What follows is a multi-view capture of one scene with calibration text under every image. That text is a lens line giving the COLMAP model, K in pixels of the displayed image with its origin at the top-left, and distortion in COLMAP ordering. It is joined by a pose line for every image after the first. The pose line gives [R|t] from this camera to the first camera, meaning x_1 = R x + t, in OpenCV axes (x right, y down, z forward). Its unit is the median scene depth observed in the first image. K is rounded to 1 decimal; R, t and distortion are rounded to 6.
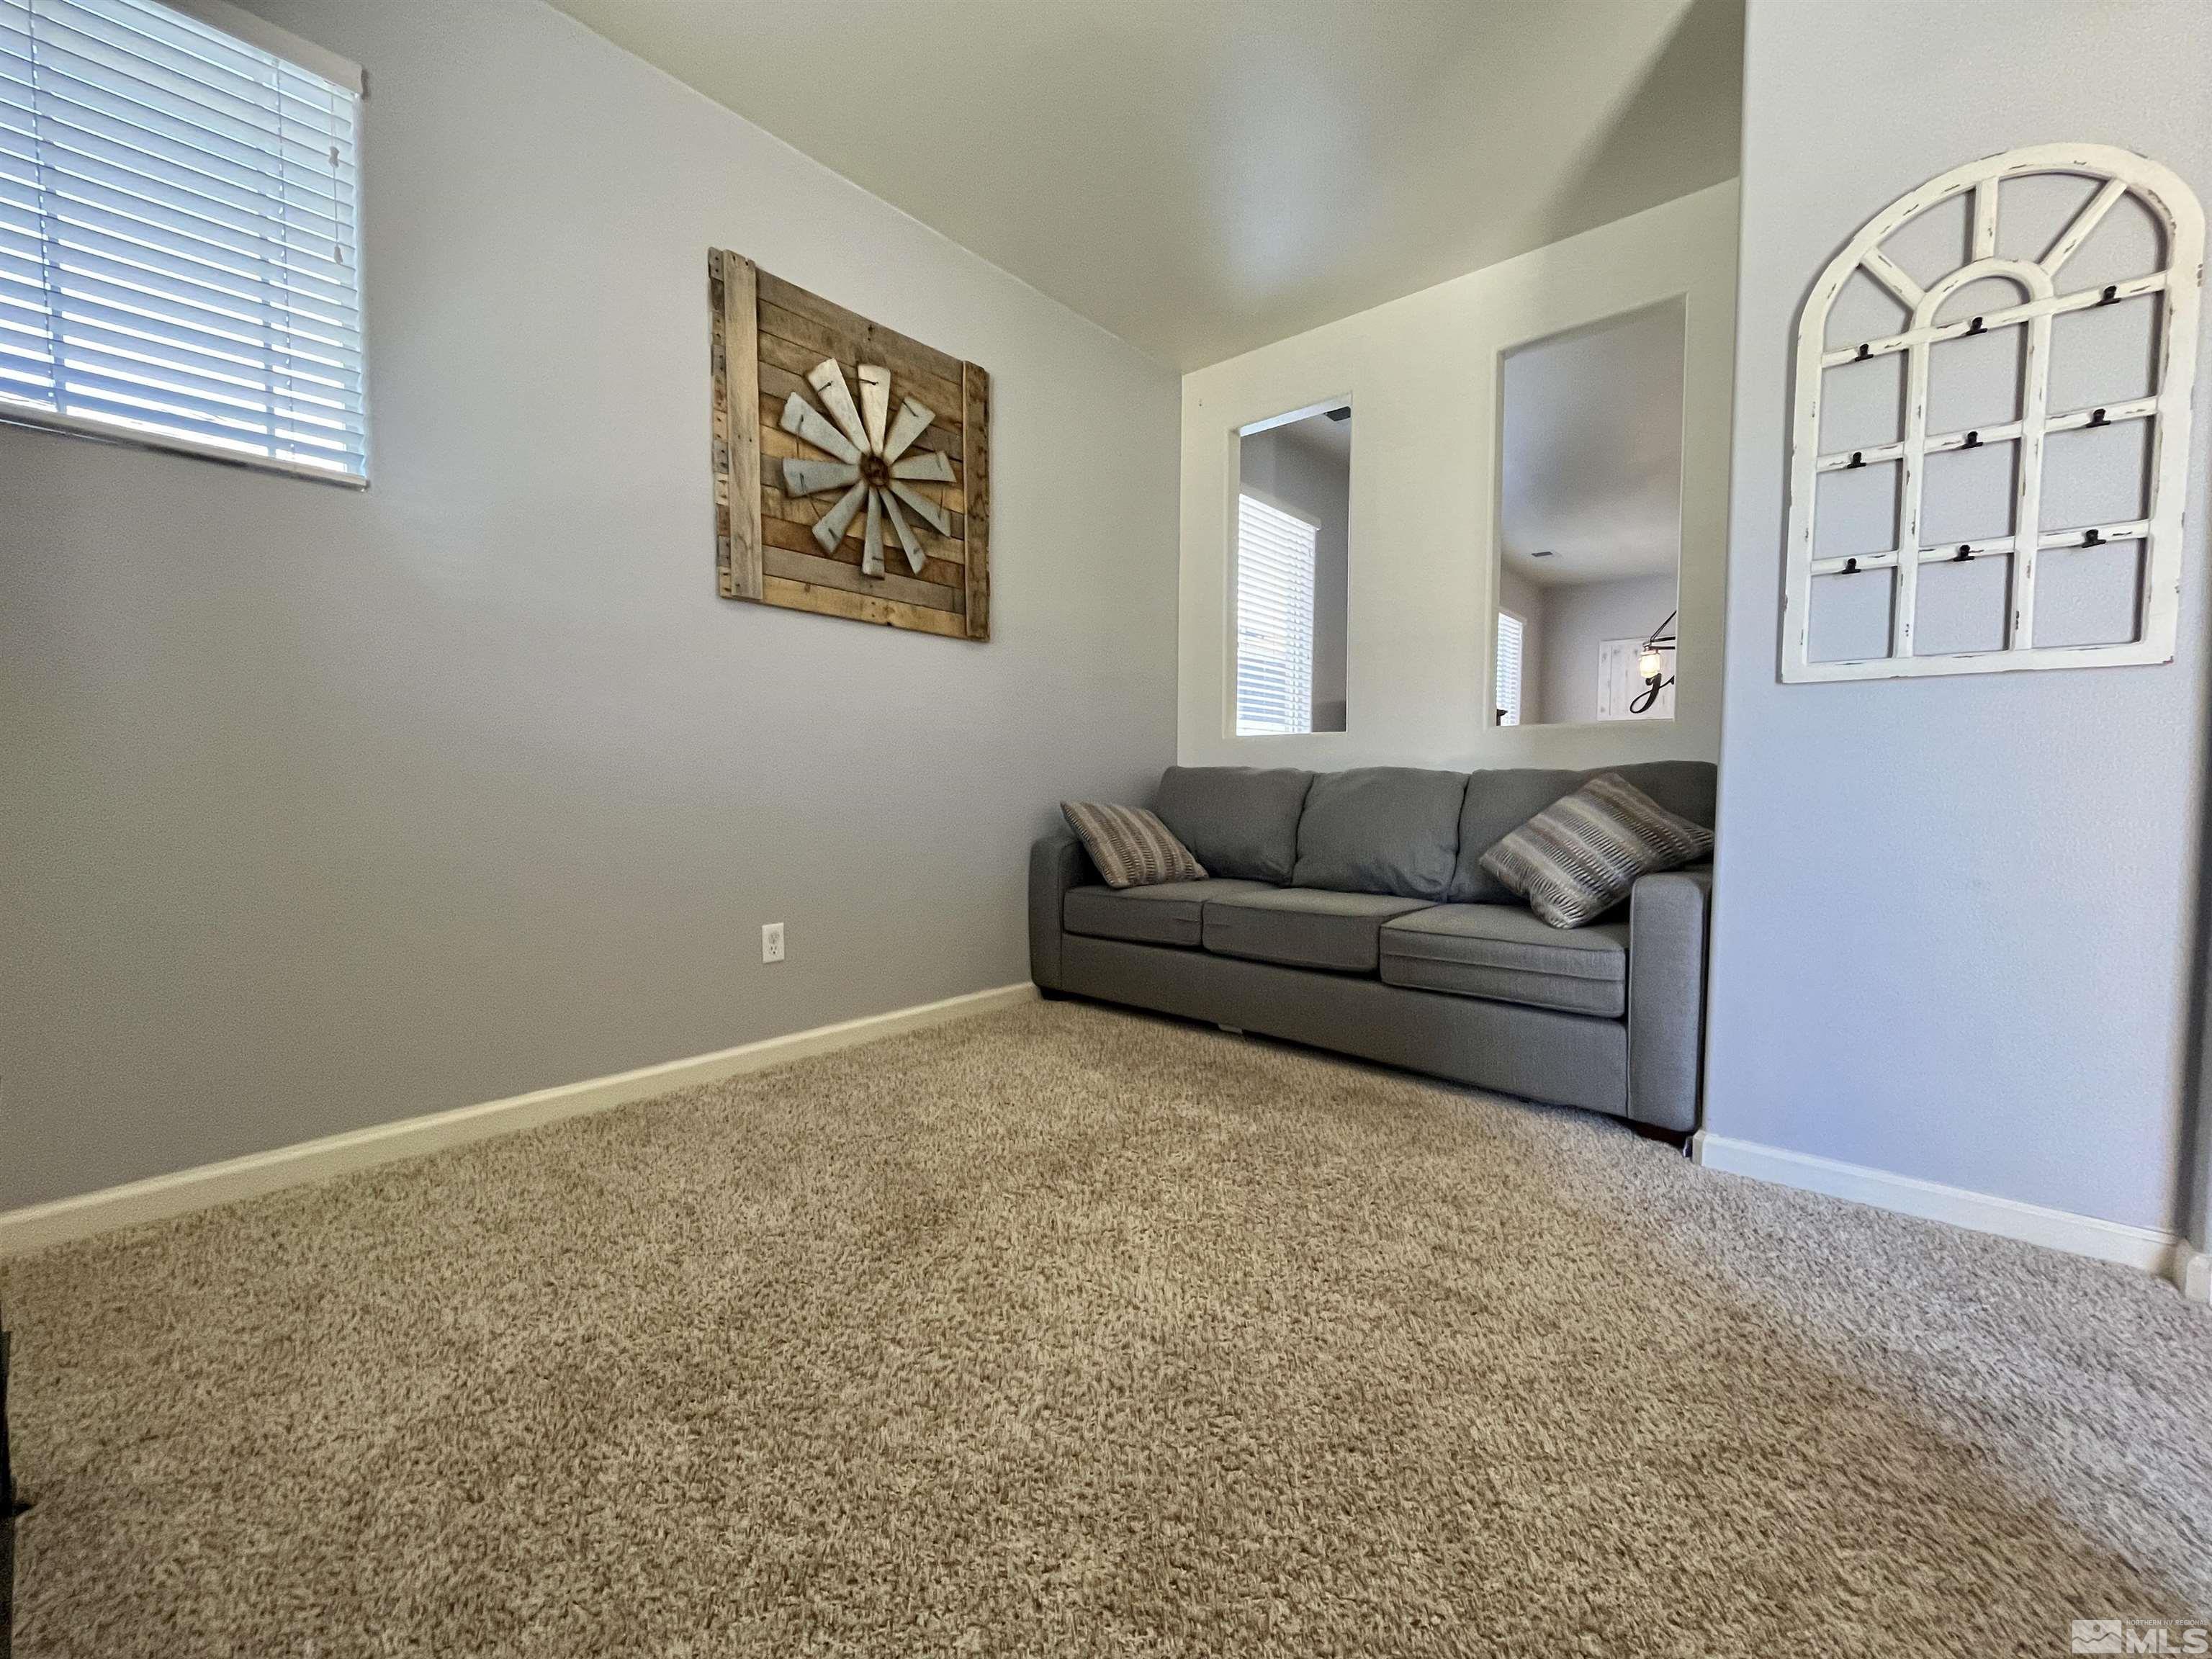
lens RADIAL K [[901.1, 0, 1109.4], [0, 901.1, 829.0], [0, 0, 1]] dist [-0.003361, 0.000465]
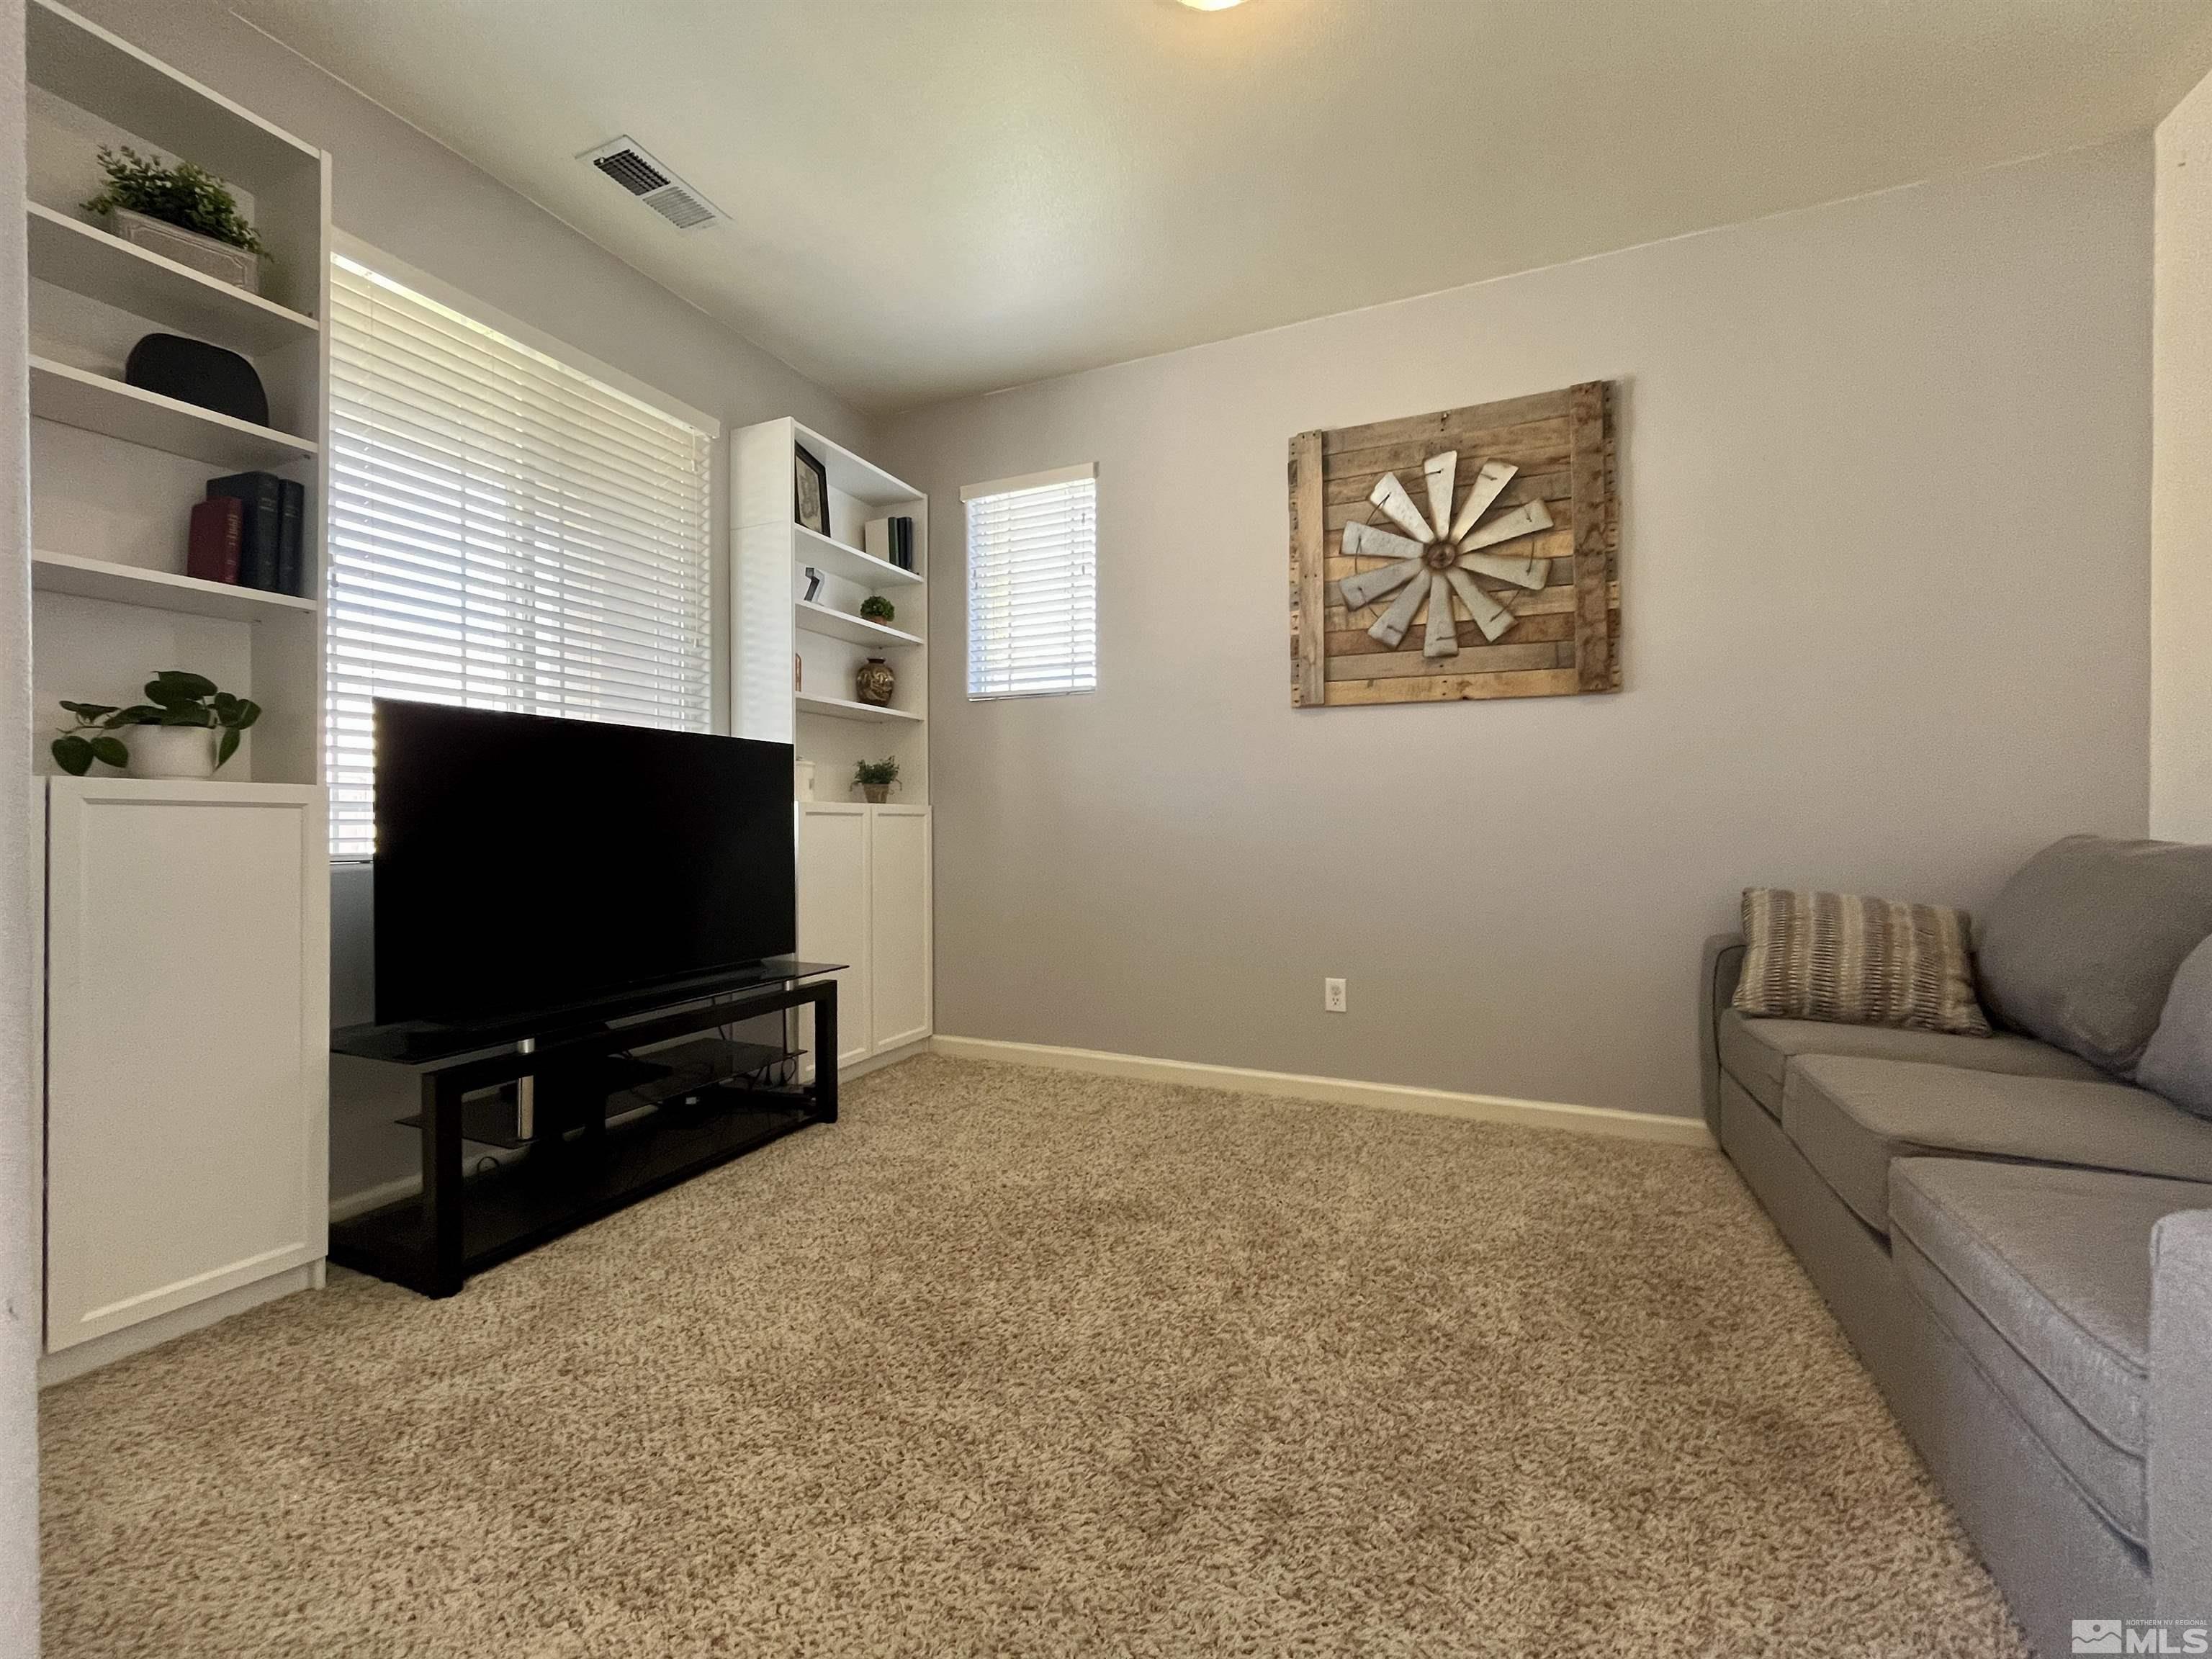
lens RADIAL K [[901.1, 0, 1105.4], [0, 901.1, 830.6], [0, 0, 1]] dist [-0.003361, 0.000465]
pose [[0.283369, -0.001769, -0.959009, 0.639885], [-0.046740, 0.998784, -0.015653, -0.051461], [0.957871, 0.049260, 0.282942, 0.373146]]
